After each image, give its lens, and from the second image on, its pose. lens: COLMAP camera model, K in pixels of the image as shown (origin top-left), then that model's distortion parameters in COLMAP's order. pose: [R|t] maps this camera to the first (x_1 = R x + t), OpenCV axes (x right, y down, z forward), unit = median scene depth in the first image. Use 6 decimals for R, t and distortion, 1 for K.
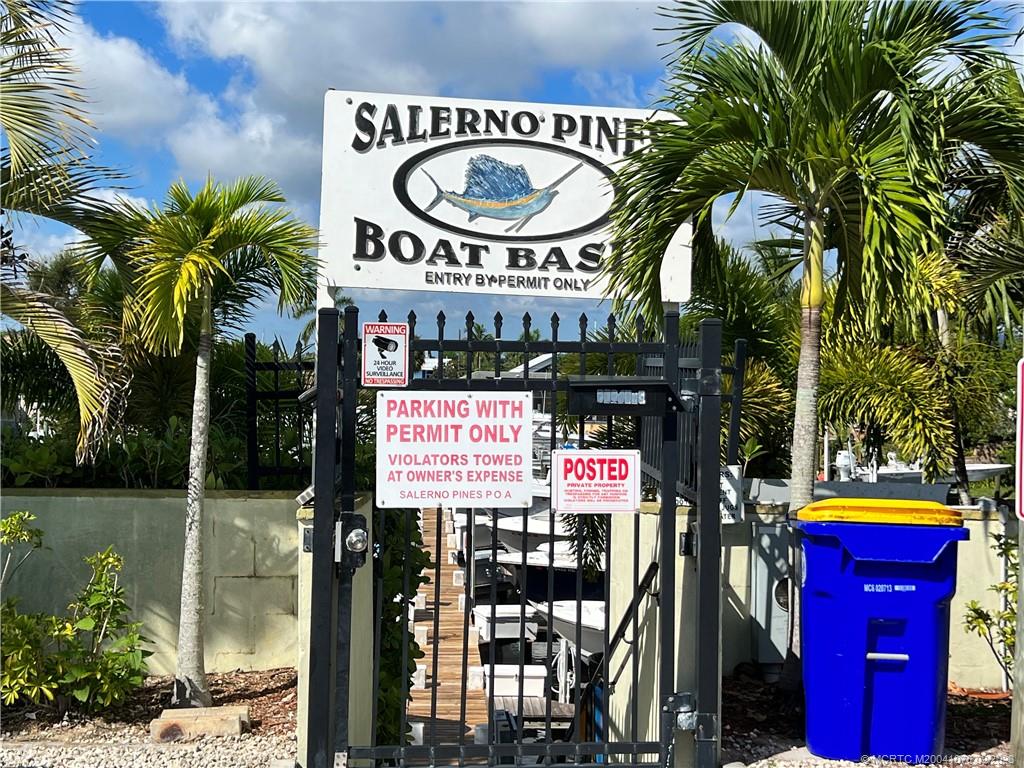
lens RADIAL K [[1400.2, 0, 513.6], [0, 1400.2, 385.0], [0, 0, 1]] dist [0.068375, 0.000000]
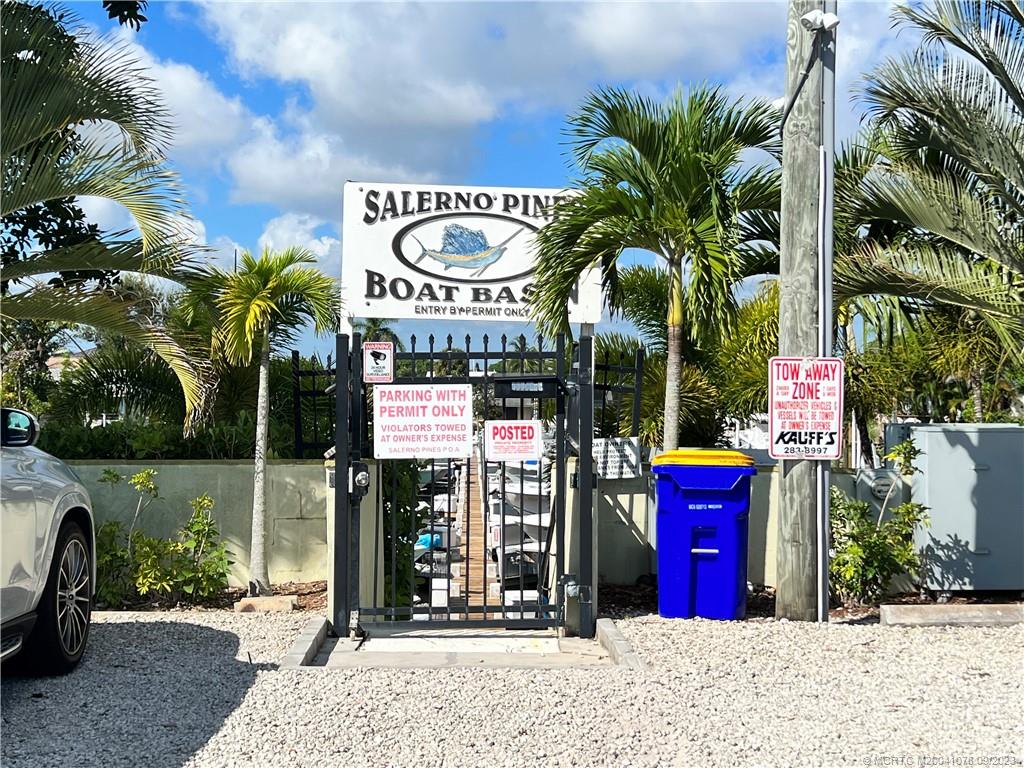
lens RADIAL K [[1400.2, 0, 511.0], [0, 1400.2, 382.0], [0, 0, 1]] dist [0.068375, 0.000000]
pose [[0.998964, -0.017010, -0.042214, 0.105628], [0.016526, 0.999794, -0.011771, 0.018592], [0.042405, 0.011061, 0.999039, -0.486111]]
